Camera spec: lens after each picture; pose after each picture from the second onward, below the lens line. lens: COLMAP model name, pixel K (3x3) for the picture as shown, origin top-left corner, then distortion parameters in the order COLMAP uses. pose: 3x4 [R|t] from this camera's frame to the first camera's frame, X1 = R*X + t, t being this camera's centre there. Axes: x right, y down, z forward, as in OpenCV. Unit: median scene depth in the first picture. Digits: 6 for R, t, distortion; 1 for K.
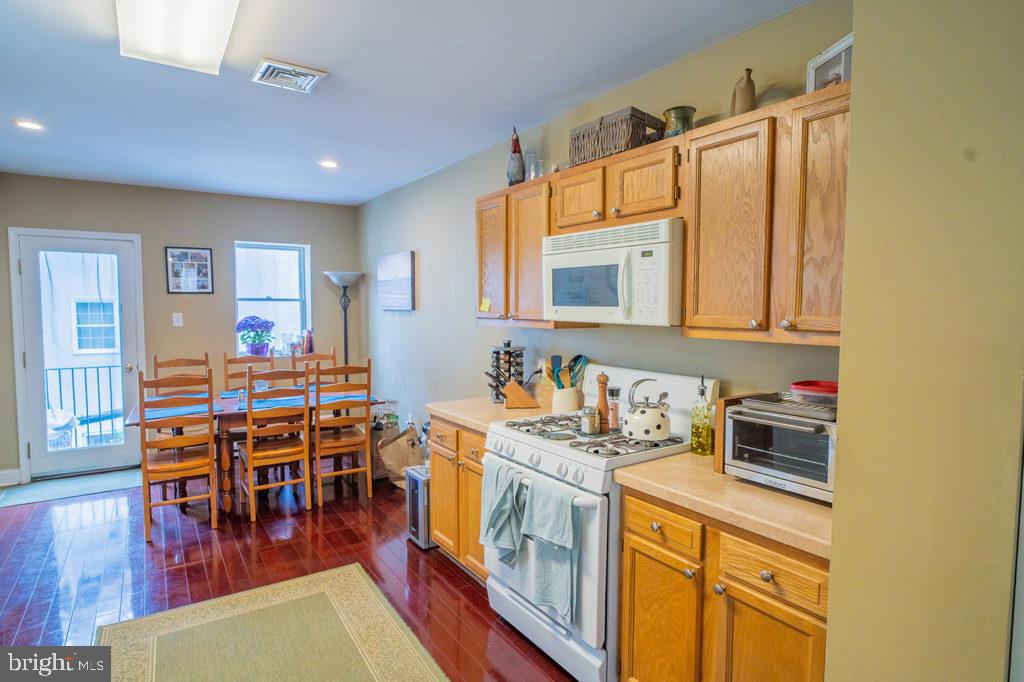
lens RADIAL K [[549.9, 0, 512.0], [0, 549.9, 341.0], [0, 0, 1]] dist [-0.000907, -0.000149]
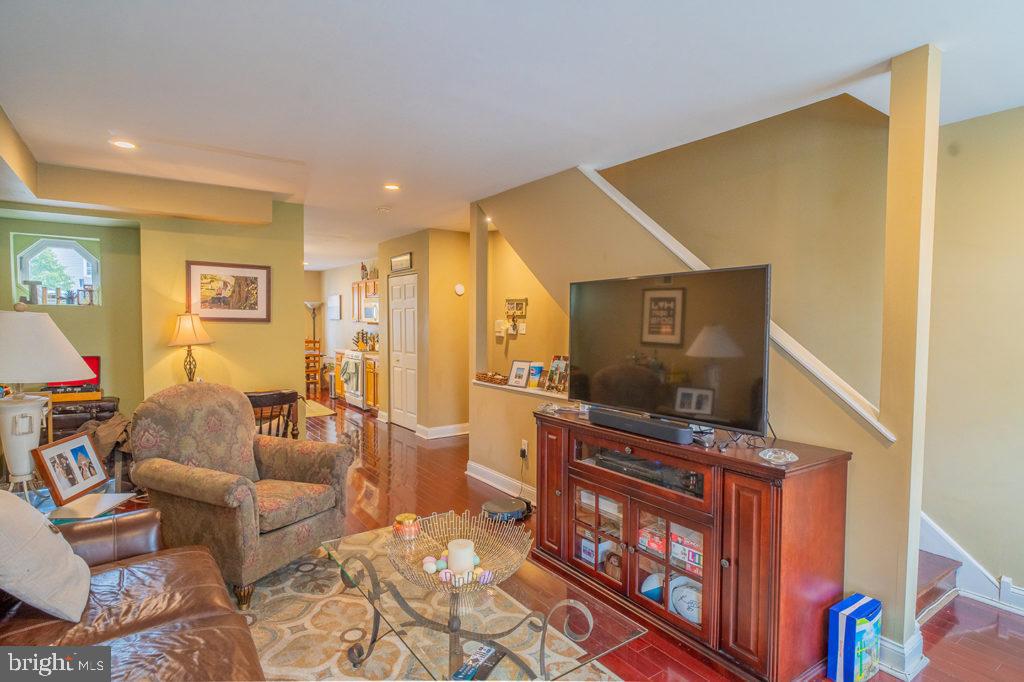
lens RADIAL K [[533.1, 0, 512.0], [0, 533.1, 341.0], [0, 0, 1]] dist [-0.001957, -0.000393]
pose [[0.999729, 0.001934, 0.023205, 0.487192], [-0.001468, 0.999797, -0.020077, 0.079537], [-0.023239, 0.020037, 0.999529, -1.271591]]
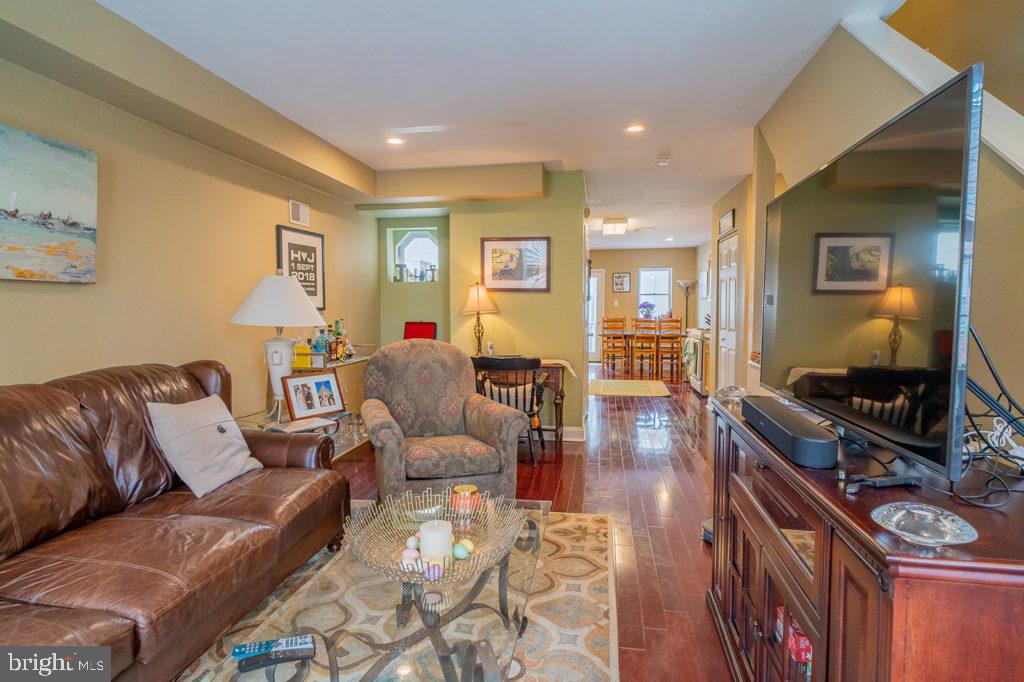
lens RADIAL K [[549.9, 0, 512.0], [0, 549.9, 341.0], [0, 0, 1]] dist [-0.000907, -0.000149]
pose [[0.726123, 0.036926, -0.686572, 0.726490], [-0.035028, 0.999247, 0.016697, 0.102907], [0.686672, 0.011925, 0.726870, -1.077108]]
